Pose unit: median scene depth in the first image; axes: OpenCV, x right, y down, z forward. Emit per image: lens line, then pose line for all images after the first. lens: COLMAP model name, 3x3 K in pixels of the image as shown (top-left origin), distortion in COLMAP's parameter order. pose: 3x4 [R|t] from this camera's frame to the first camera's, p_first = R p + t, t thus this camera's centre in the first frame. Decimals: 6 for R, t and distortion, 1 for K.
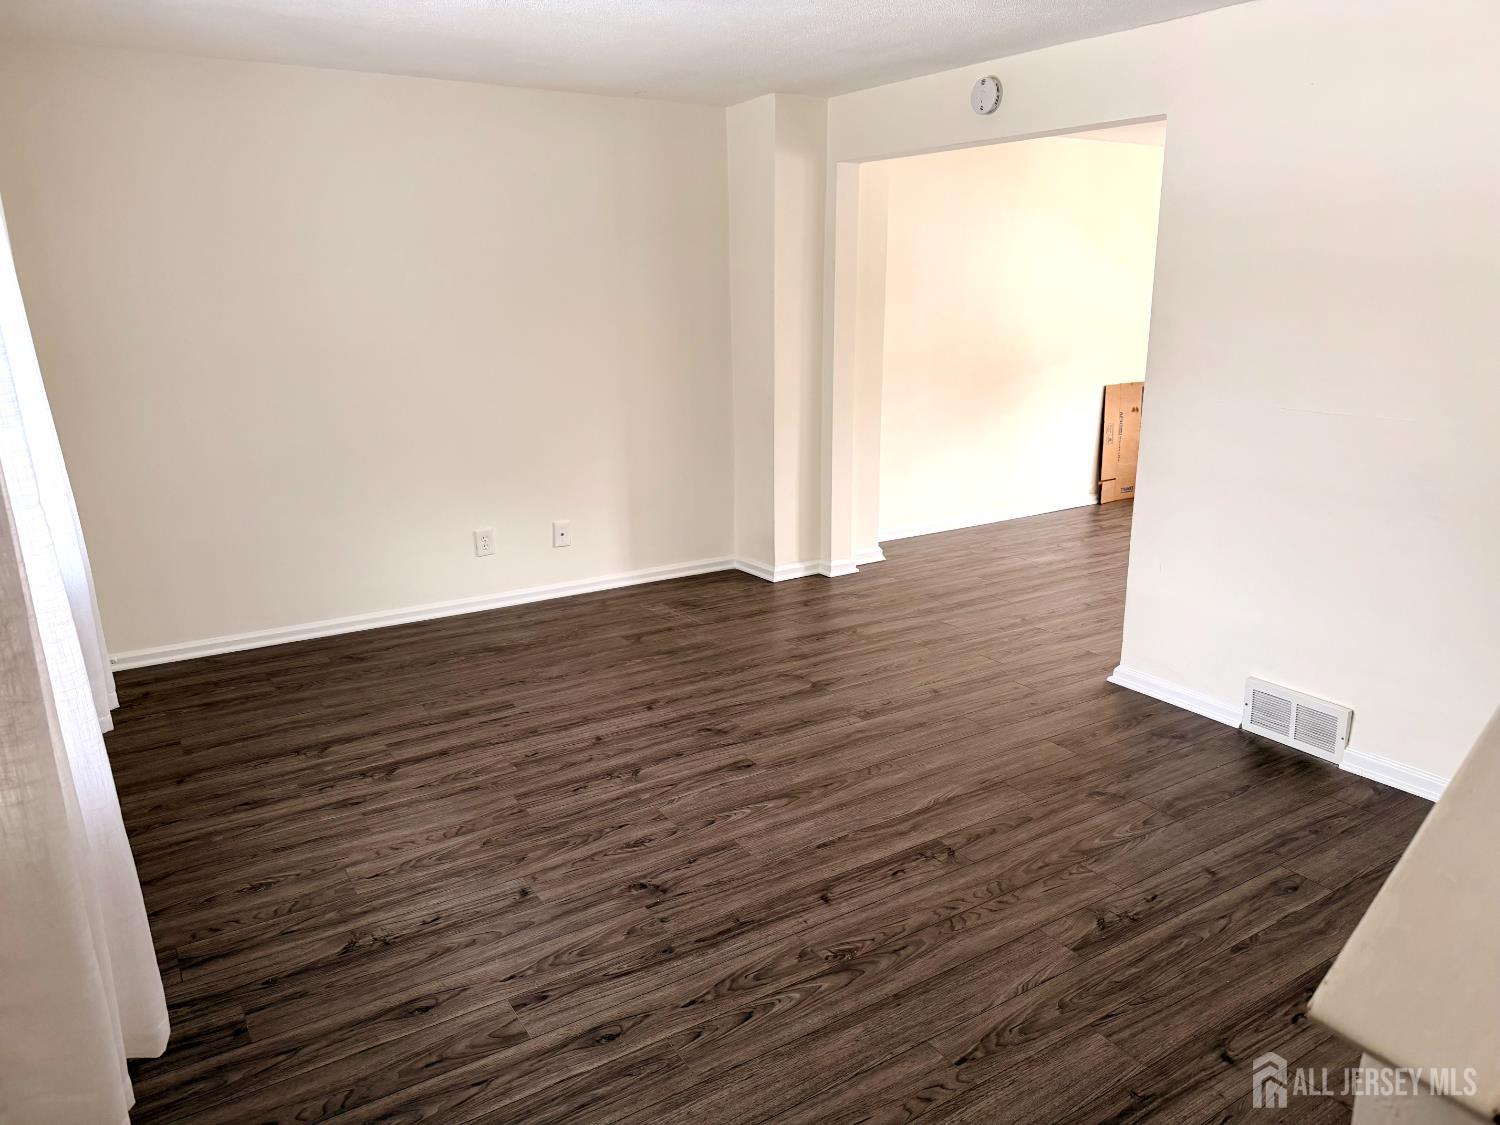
lens RADIAL K [[1060.7, 0, 745.0], [0, 1060.7, 556.1], [0, 0, 1]] dist [0.136807, -0.194268]
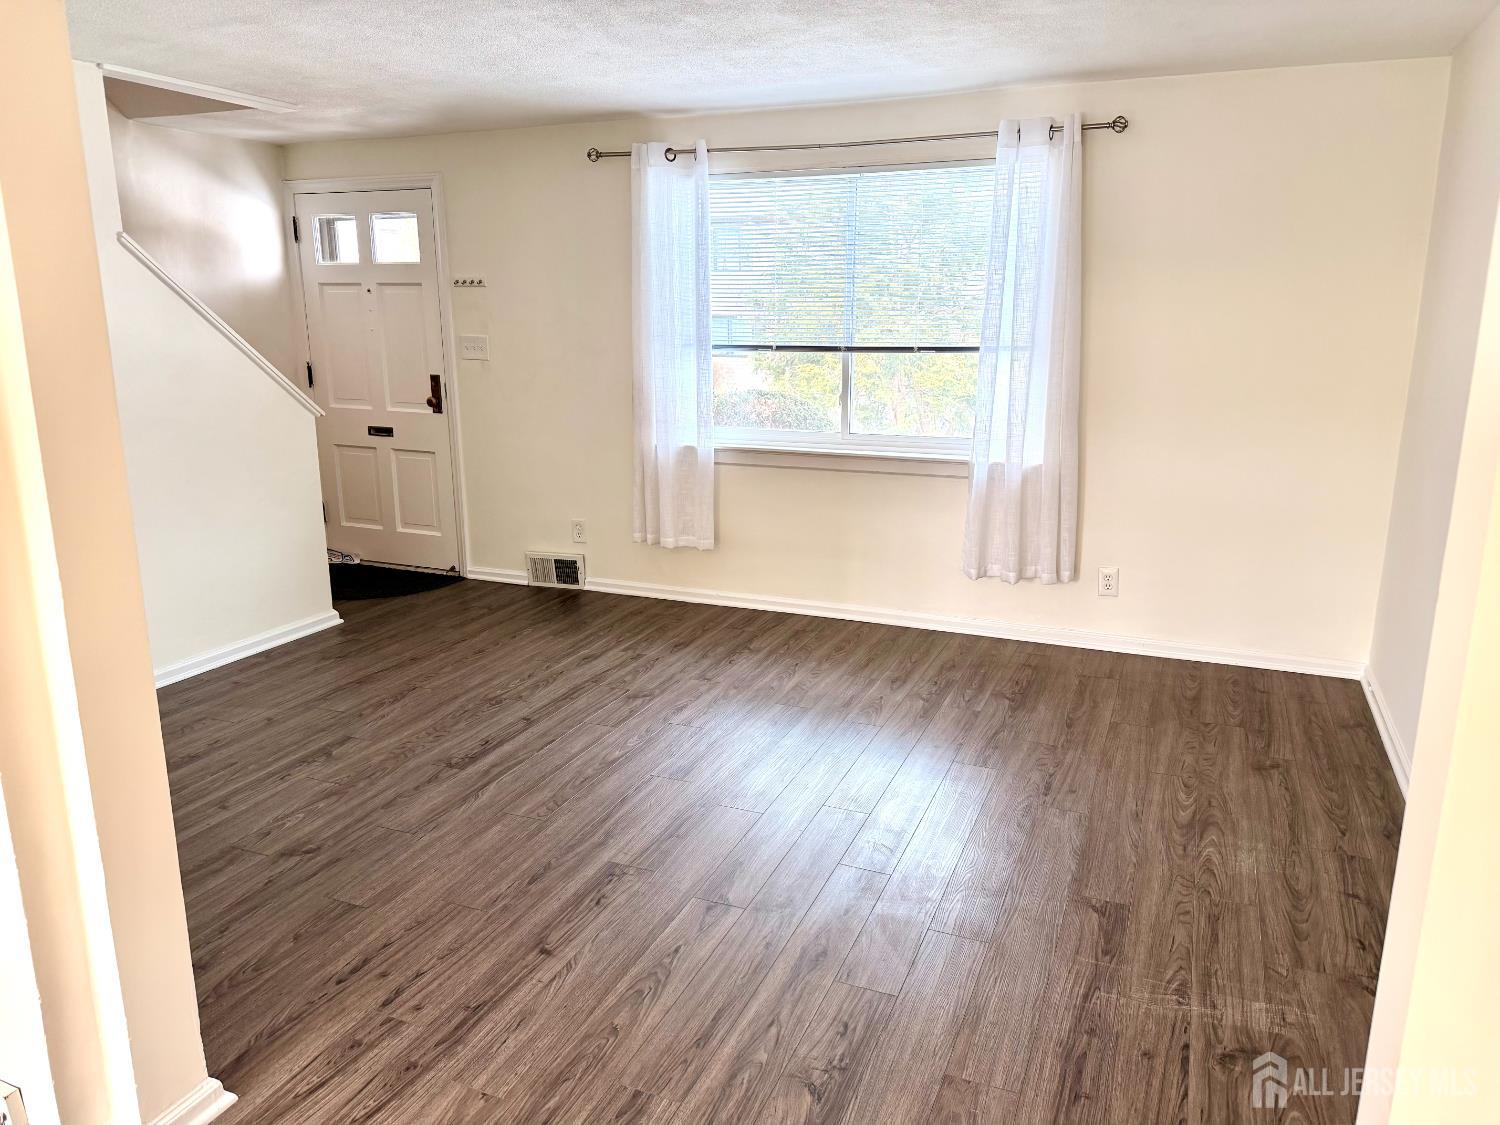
lens RADIAL K [[1060.7, 0, 745.0], [0, 1060.7, 556.1], [0, 0, 1]] dist [0.136807, -0.194268]
pose [[-0.831183, 0.132651, -0.539943, 0.548446], [-0.129189, 0.898467, 0.419604, -0.497055], [0.540782, 0.418523, -0.729653, 2.004889]]
